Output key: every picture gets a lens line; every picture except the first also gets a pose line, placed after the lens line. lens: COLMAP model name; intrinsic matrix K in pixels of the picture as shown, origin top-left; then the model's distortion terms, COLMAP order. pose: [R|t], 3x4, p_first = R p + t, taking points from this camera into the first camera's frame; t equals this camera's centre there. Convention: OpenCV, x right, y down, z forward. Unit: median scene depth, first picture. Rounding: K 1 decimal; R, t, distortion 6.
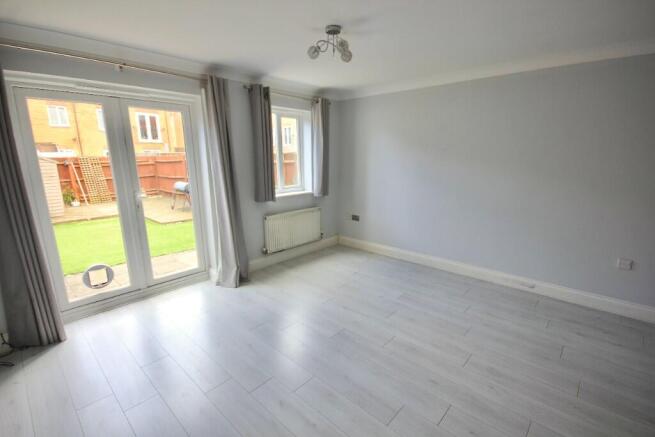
lens RADIAL K [[304.5, 0, 335.2], [0, 304.5, 225.3], [0, 0, 1]] dist [-0.002758, -0.000799]
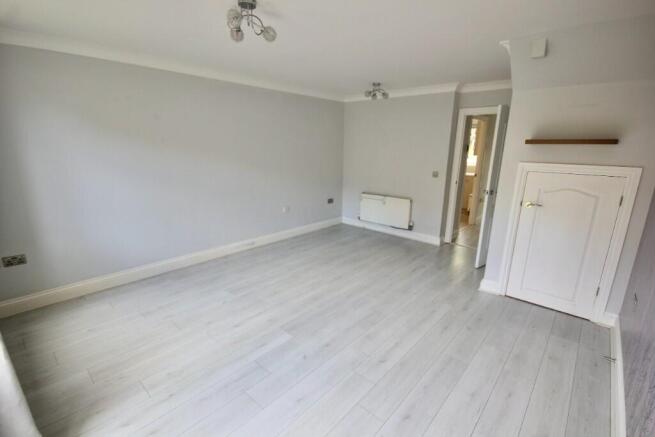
lens RADIAL K [[304.5, 0, 335.2], [0, 304.5, 225.3], [0, 0, 1]] dist [-0.002758, -0.000799]
pose [[-0.016745, -0.252740, 0.967389, -0.689569], [0.218232, 0.943274, 0.250217, -0.143063], [-0.975753, 0.215305, 0.039361, 0.596186]]
